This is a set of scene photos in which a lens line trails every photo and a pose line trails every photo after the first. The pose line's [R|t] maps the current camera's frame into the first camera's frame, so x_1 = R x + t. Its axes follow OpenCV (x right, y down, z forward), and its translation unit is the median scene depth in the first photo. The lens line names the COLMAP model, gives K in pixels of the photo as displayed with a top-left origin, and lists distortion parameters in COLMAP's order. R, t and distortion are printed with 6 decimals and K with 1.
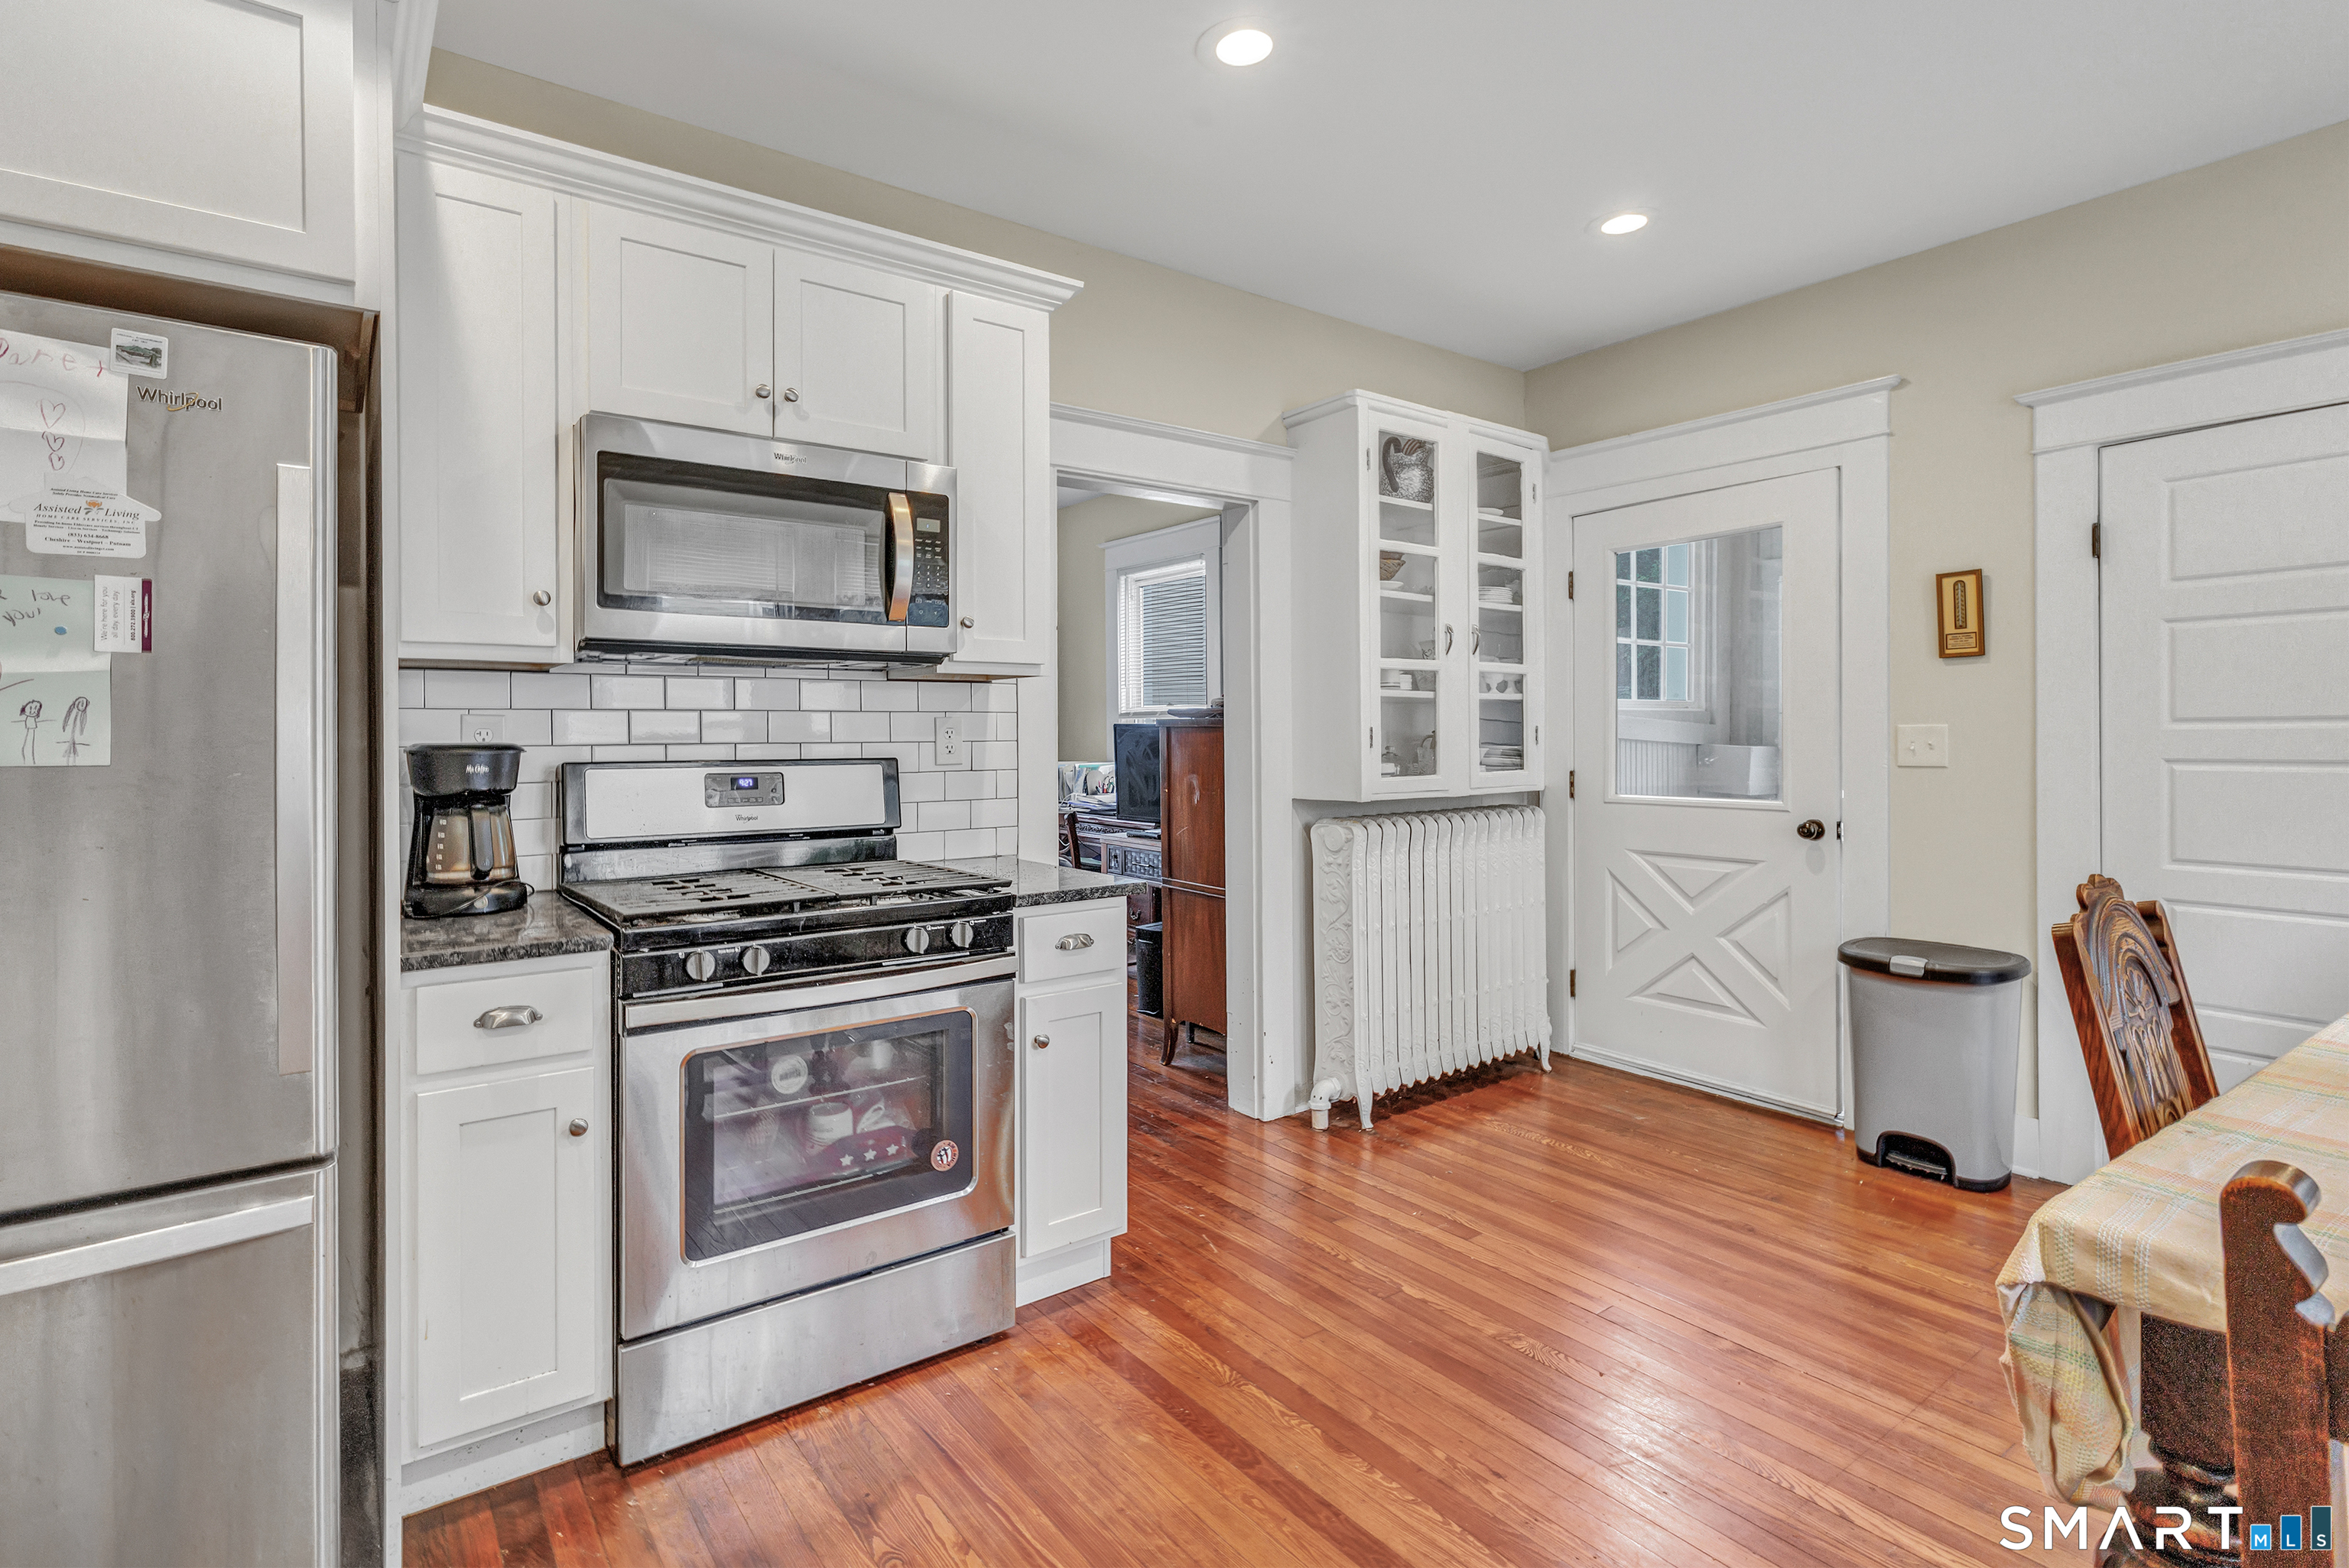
lens RADIAL K [[1090.1, 0, 1162.4], [0, 1090.1, 738.8], [0, 0, 1]] dist [0.001288, 0.000138]
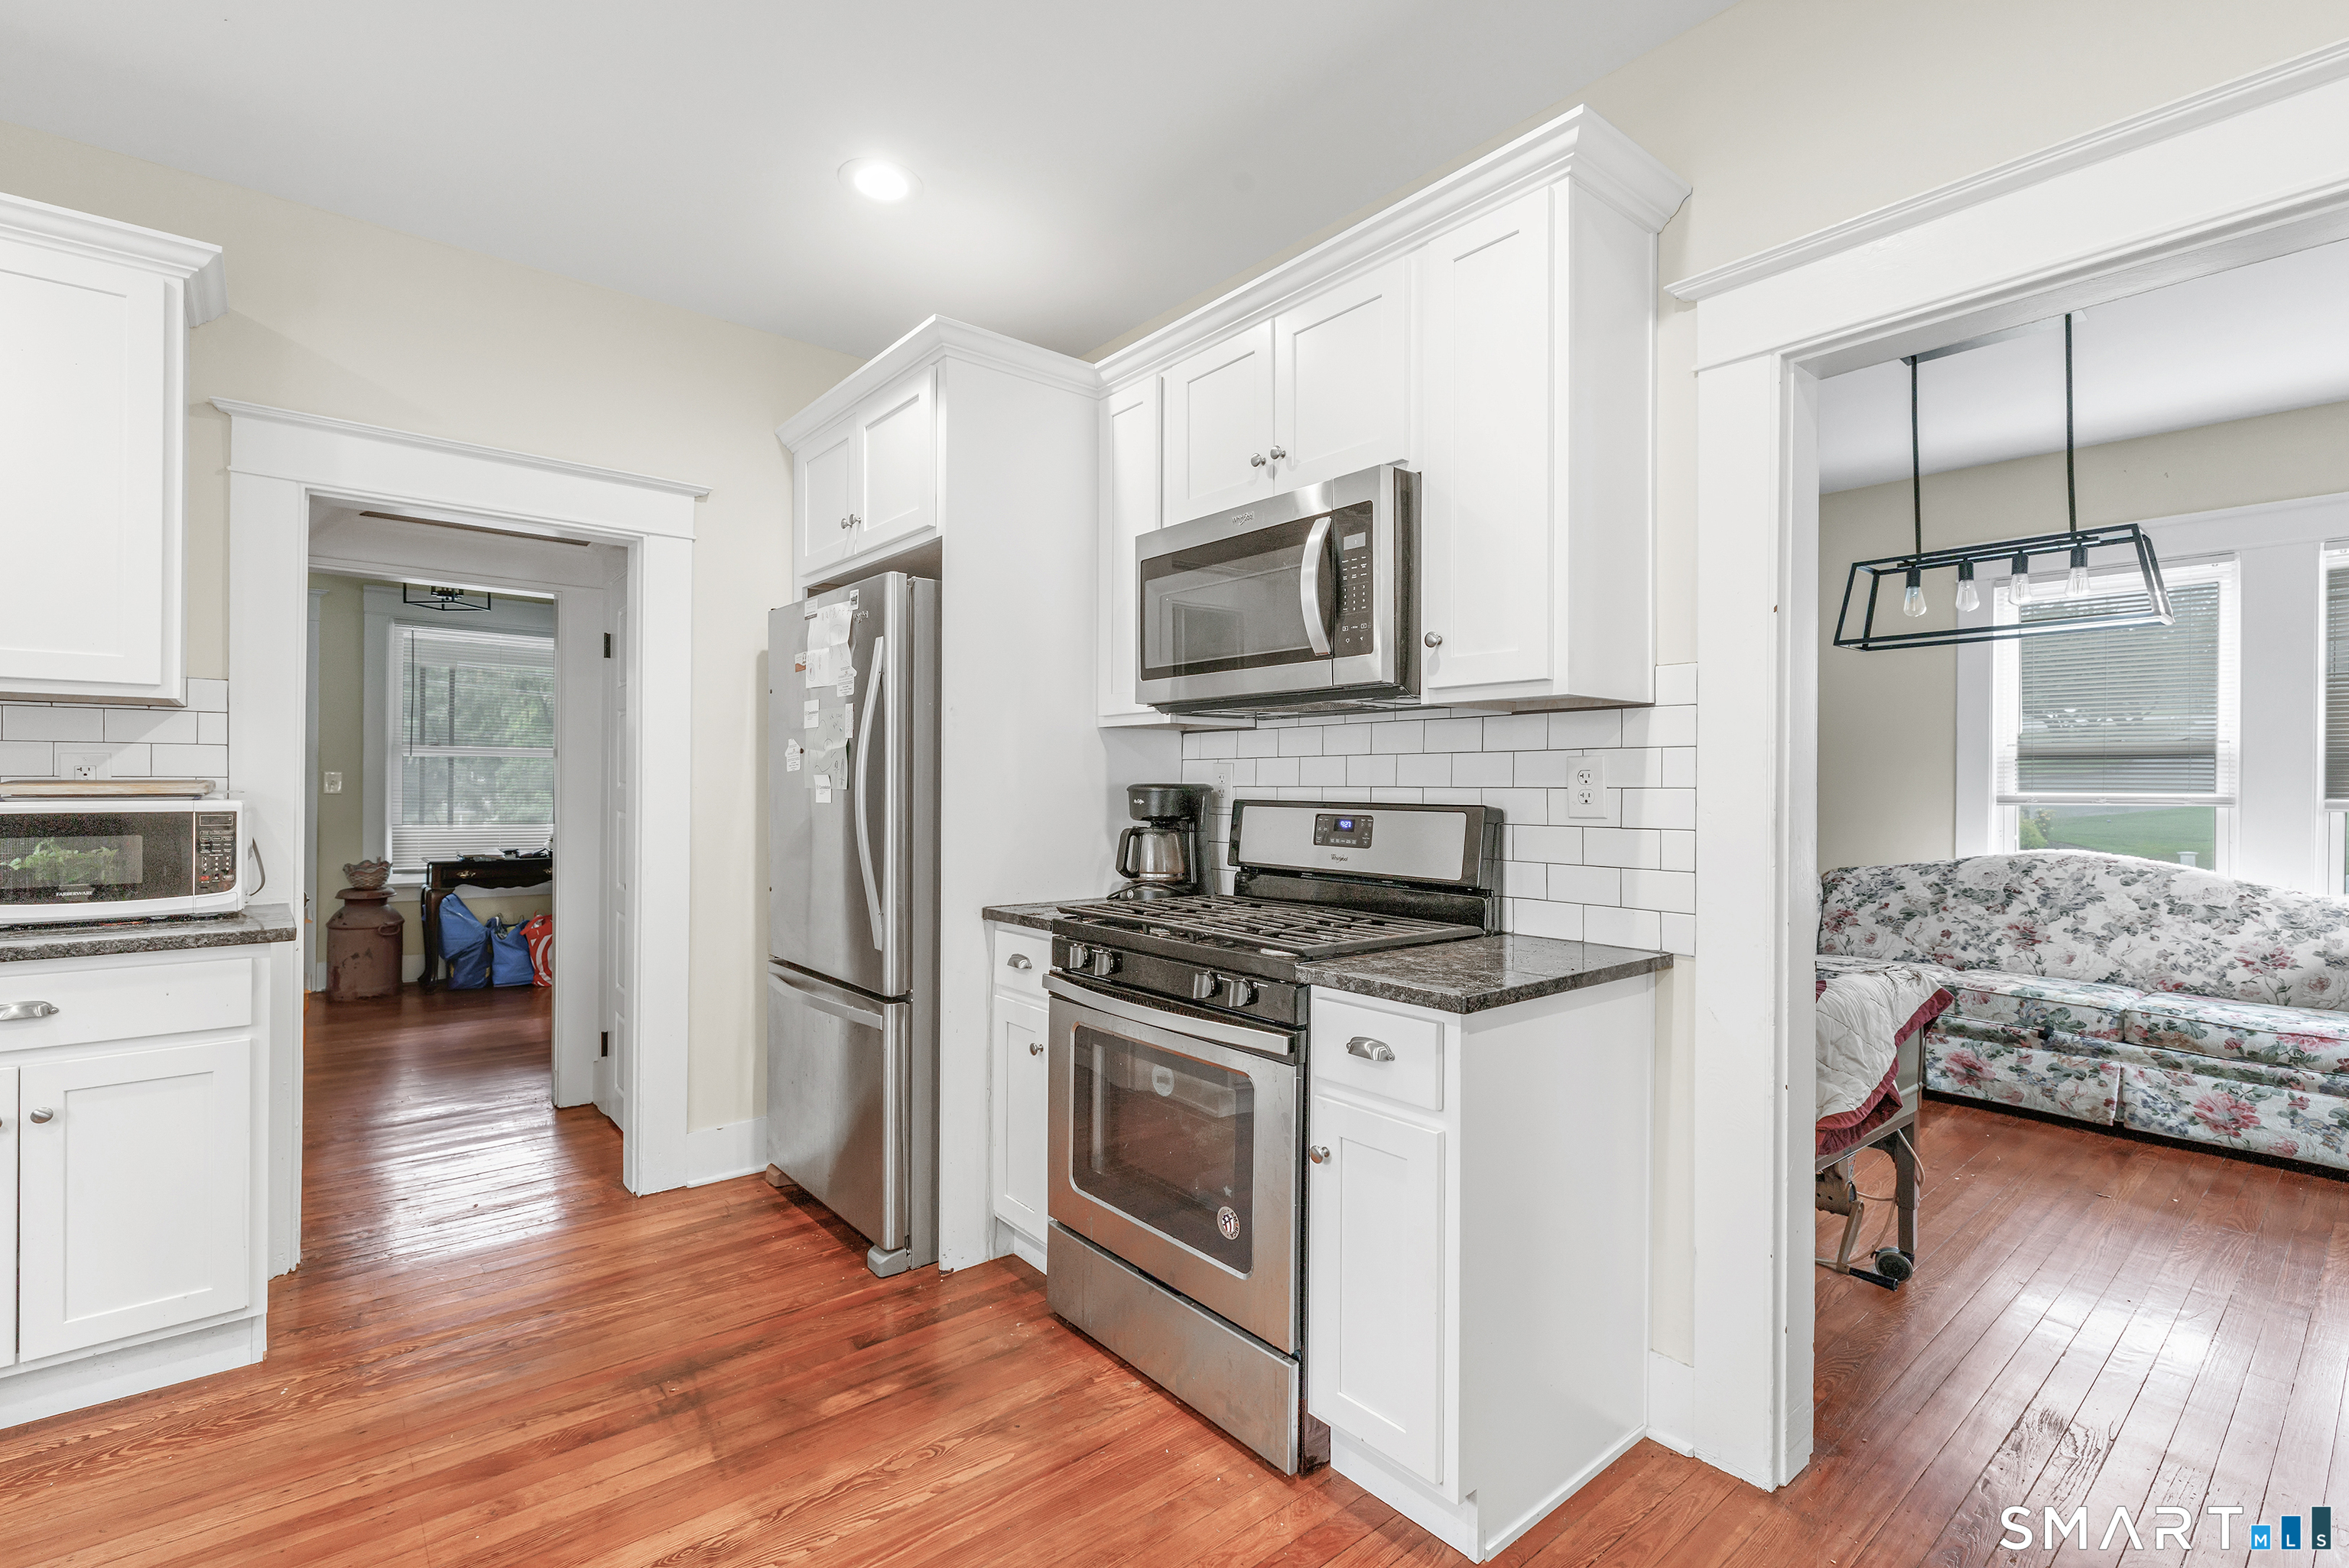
lens RADIAL K [[1058.3, 0, 1174.5], [0, 1058.3, 784.0], [0, 0, 1]] dist [-0.000971, -0.000024]
pose [[0.036935, 0.005179, -0.999304, 0.637268], [-0.005728, 0.999971, 0.004970, -0.002595], [0.999301, 0.005540, 0.036964, 0.823141]]
